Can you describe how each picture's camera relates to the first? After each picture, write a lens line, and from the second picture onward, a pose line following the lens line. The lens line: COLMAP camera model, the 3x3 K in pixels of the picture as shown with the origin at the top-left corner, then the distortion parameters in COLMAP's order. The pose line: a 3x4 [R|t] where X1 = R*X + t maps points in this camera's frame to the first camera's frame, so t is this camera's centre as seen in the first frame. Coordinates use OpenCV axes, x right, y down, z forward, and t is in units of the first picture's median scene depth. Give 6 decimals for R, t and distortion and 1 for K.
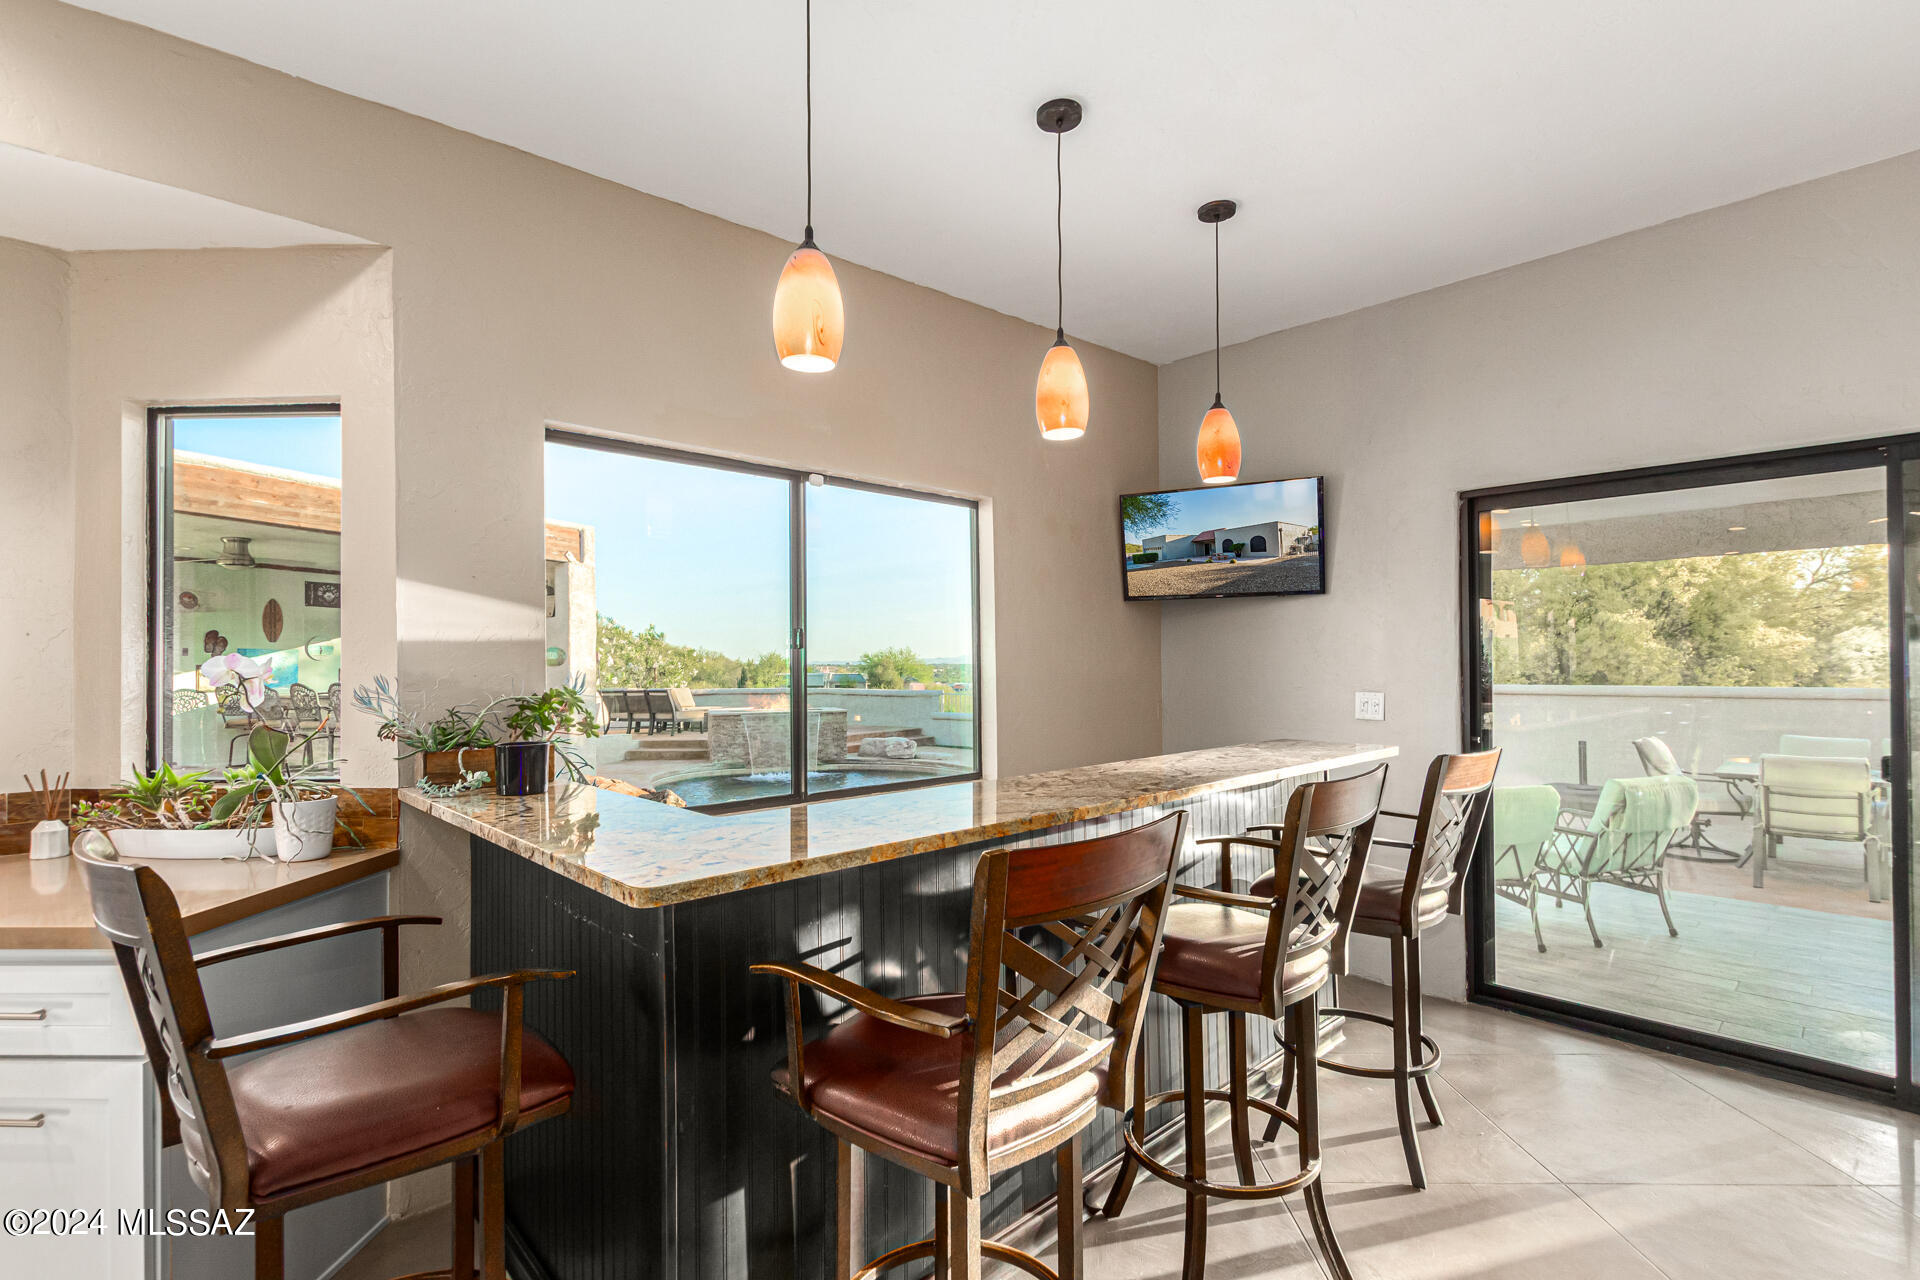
lens RADIAL K [[882.1, 0, 956.1], [0, 882.1, 661.1], [0, 0, 1]] dist [0.000602, -0.000671]
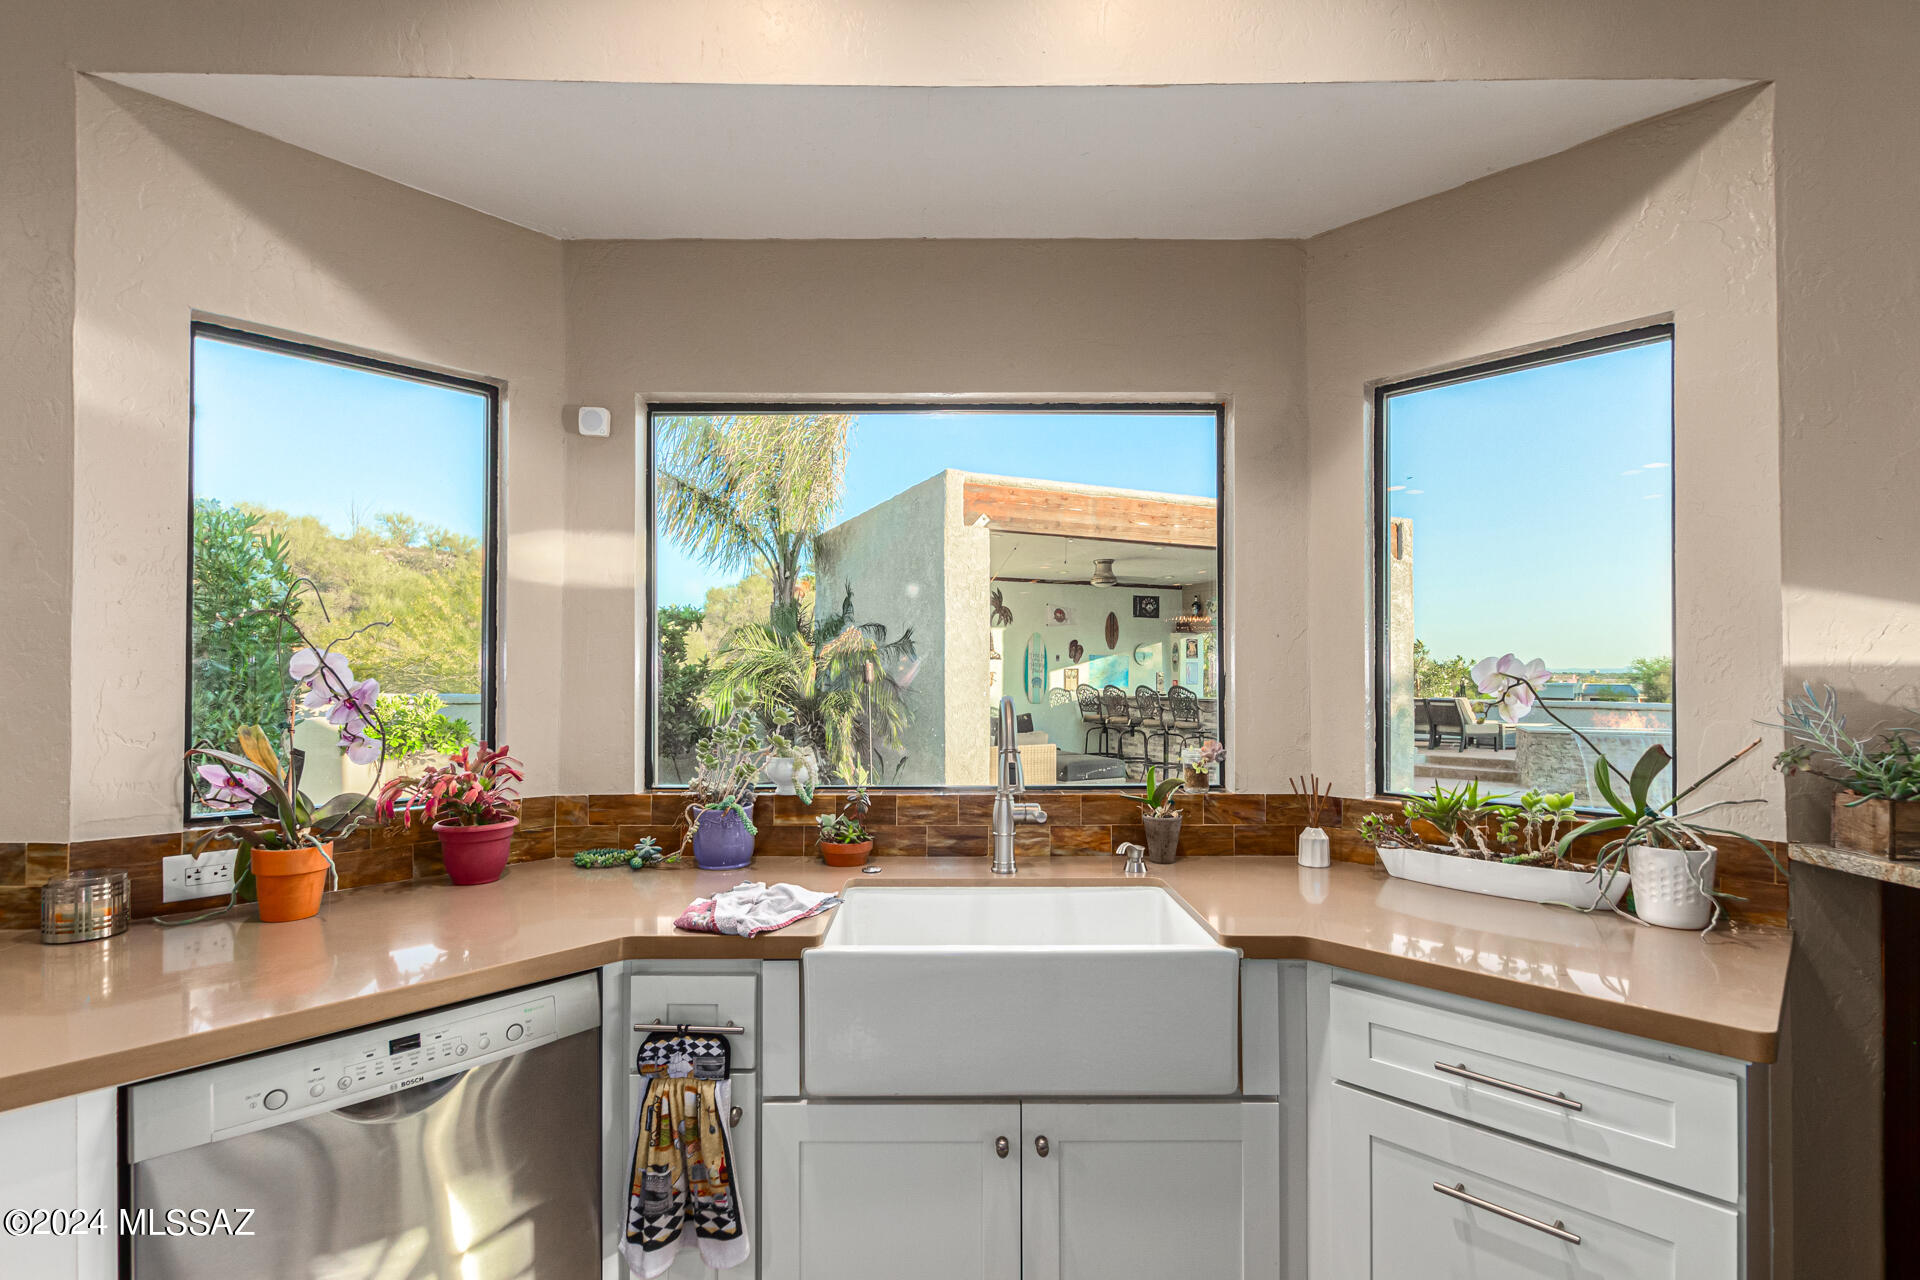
lens RADIAL K [[886.9, 0, 953.1], [0, 886.9, 665.9], [0, 0, 1]] dist [0.003648, 0.000576]
pose [[0.731828, 0.002789, -0.681484, -0.393674], [-0.003897, 0.999992, -0.000094, 0.003391], [0.681479, 0.002724, 0.731833, 0.012671]]
